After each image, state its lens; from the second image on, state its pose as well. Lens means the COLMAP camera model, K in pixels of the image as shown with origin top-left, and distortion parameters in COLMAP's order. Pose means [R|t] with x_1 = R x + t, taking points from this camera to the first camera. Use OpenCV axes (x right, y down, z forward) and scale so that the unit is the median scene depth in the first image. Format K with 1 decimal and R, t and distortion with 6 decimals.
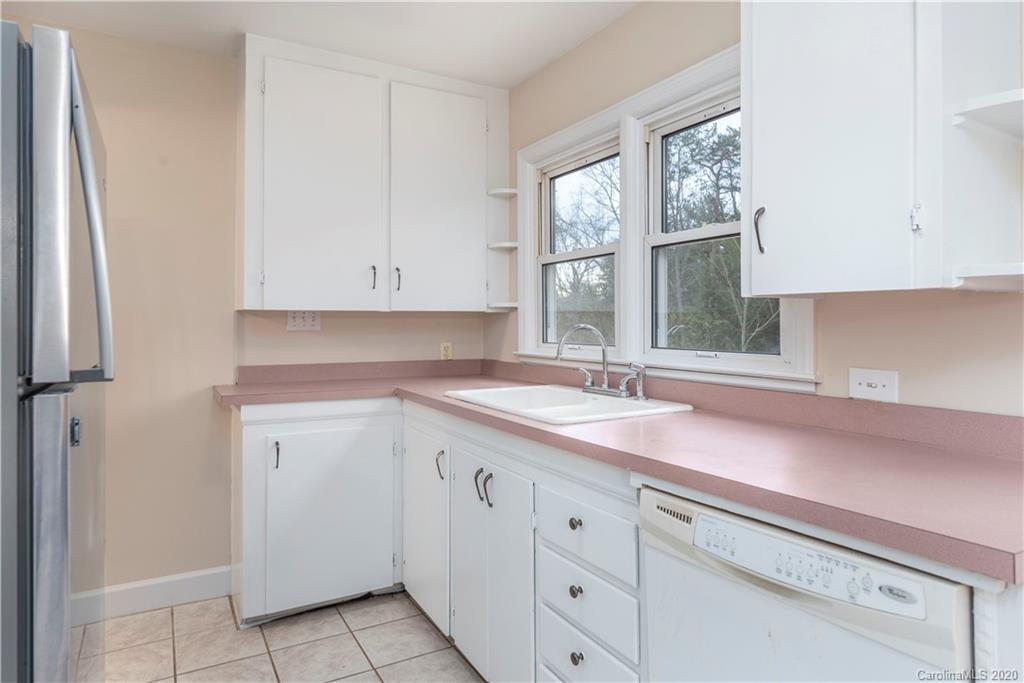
lens RADIAL K [[624.8, 0, 510.3], [0, 624.8, 311.1], [0, 0, 1]] dist [0.000905, 0.000079]
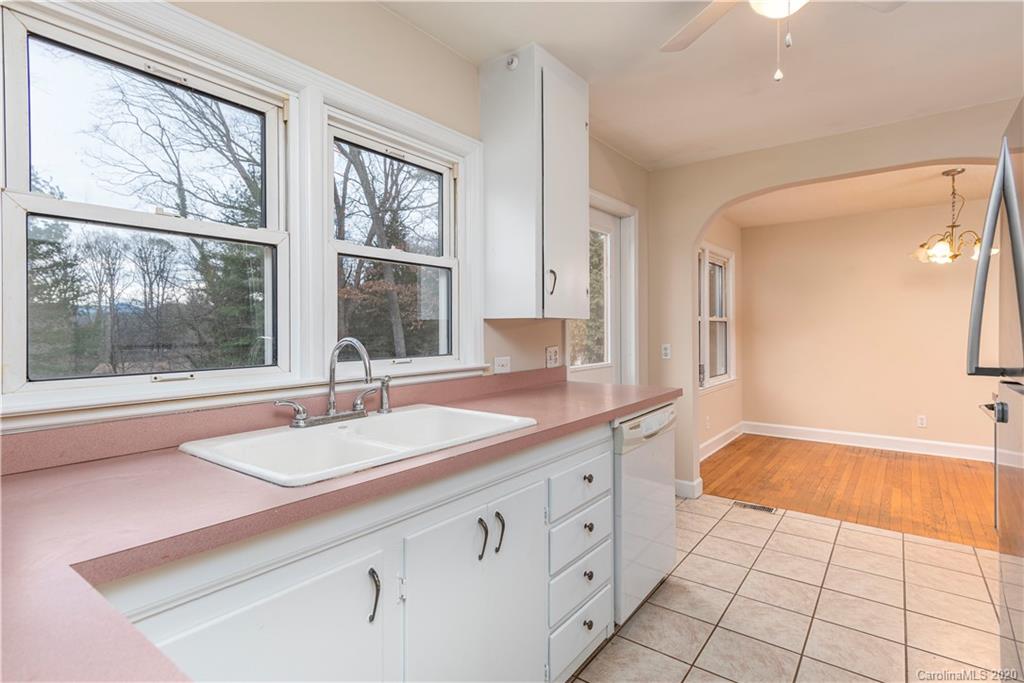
lens RADIAL K [[524.0, 0, 512.0], [0, 524.0, 341.5], [0, 0, 1]] dist [0.003282, 0.000891]
pose [[-0.389722, -0.010096, 0.920877, -0.586604], [-0.000259, 0.999941, 0.010853, 0.019394], [-0.920933, 0.003991, -0.389702, 1.047355]]
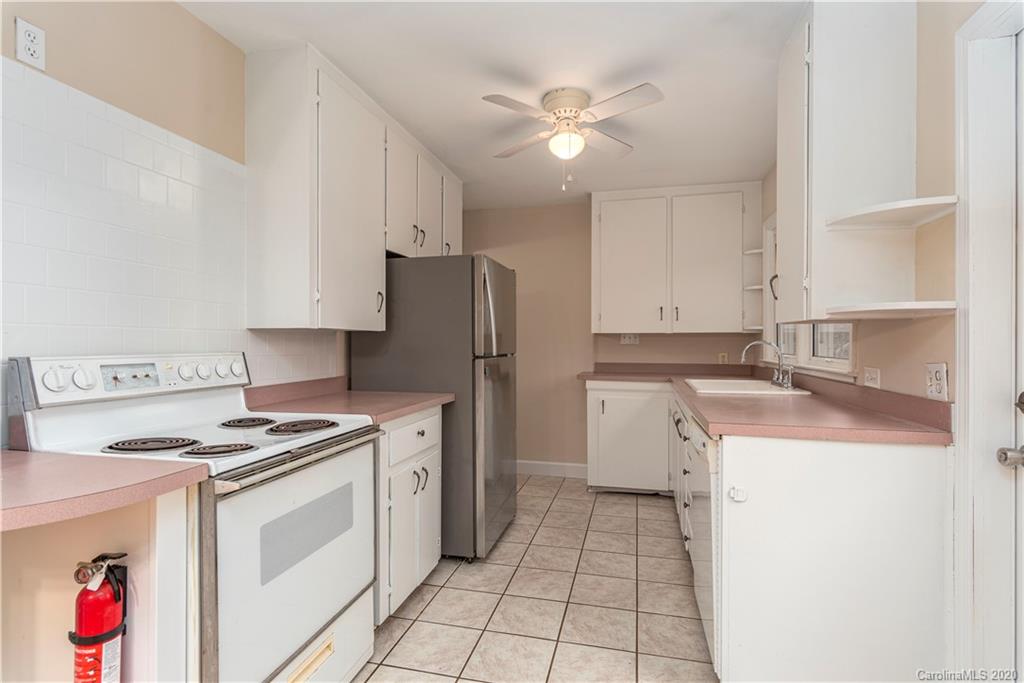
lens RADIAL K [[524.0, 0, 512.0], [0, 524.0, 341.5], [0, 0, 1]] dist [0.003282, 0.000891]
pose [[0.725643, 0.000800, -0.688071, 0.548172], [0.011327, 0.999850, 0.013107, -0.000505], [0.687978, -0.017305, 0.725525, -0.387000]]
